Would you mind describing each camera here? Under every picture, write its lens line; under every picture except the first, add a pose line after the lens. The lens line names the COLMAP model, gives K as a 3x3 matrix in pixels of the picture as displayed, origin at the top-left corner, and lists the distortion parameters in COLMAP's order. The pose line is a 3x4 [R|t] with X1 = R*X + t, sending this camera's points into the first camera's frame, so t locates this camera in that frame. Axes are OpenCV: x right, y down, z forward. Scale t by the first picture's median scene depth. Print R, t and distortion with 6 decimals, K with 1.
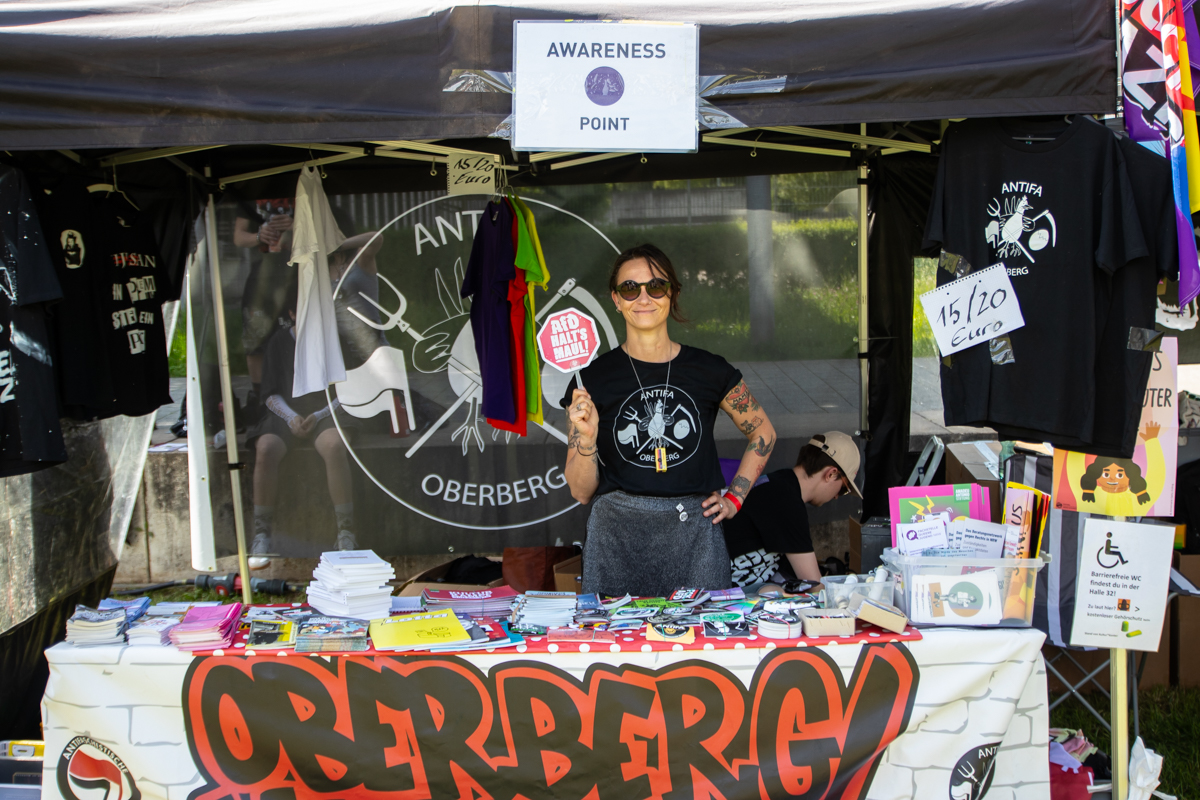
lens RADIAL K [[1427.8, 0, 598.3], [0, 1427.8, 397.9], [0, 0, 1]] dist [-0.076019, 0.000000]
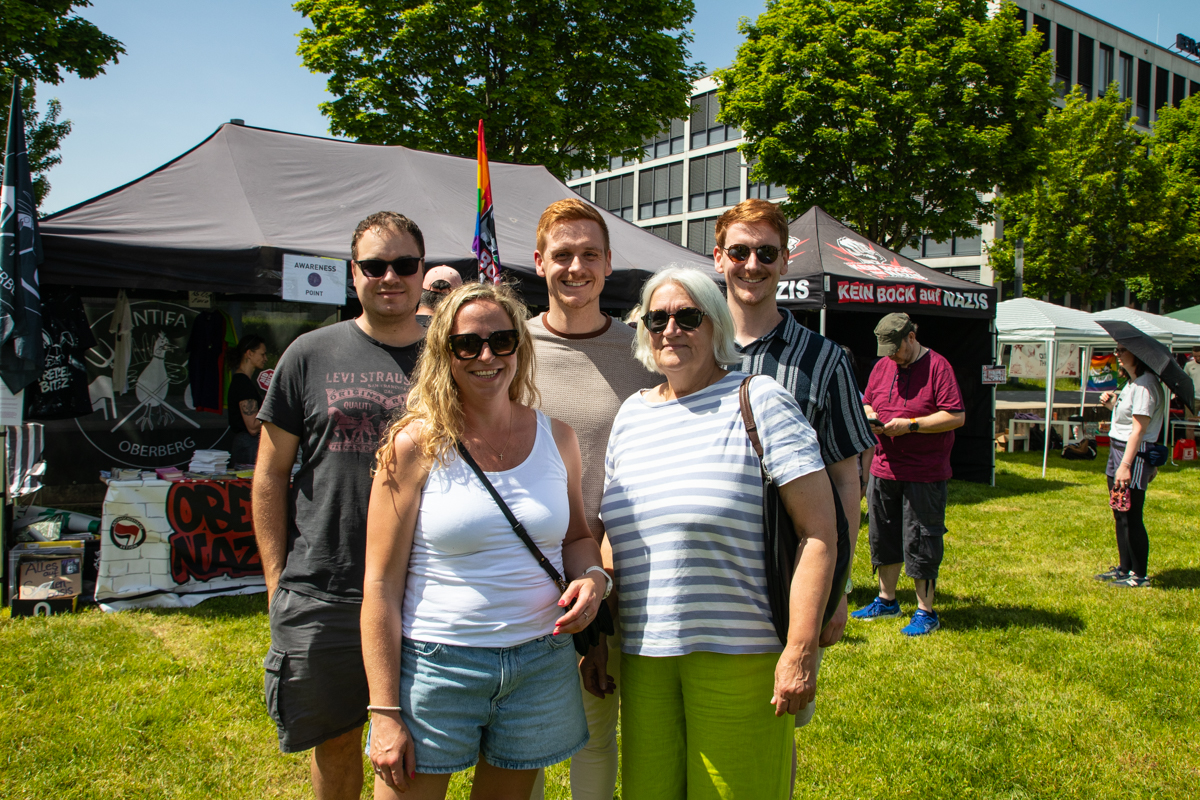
lens RADIAL K [[955.0, 0, 600.2], [0, 955.0, 395.4], [0, 0, 1]] dist [0.005410, 0.004759]
pose [[0.830268, 0.018018, 0.557073, -0.577013], [0.005874, 0.999139, -0.041071, 0.090000], [-0.557333, 0.037372, 0.829448, -0.873627]]
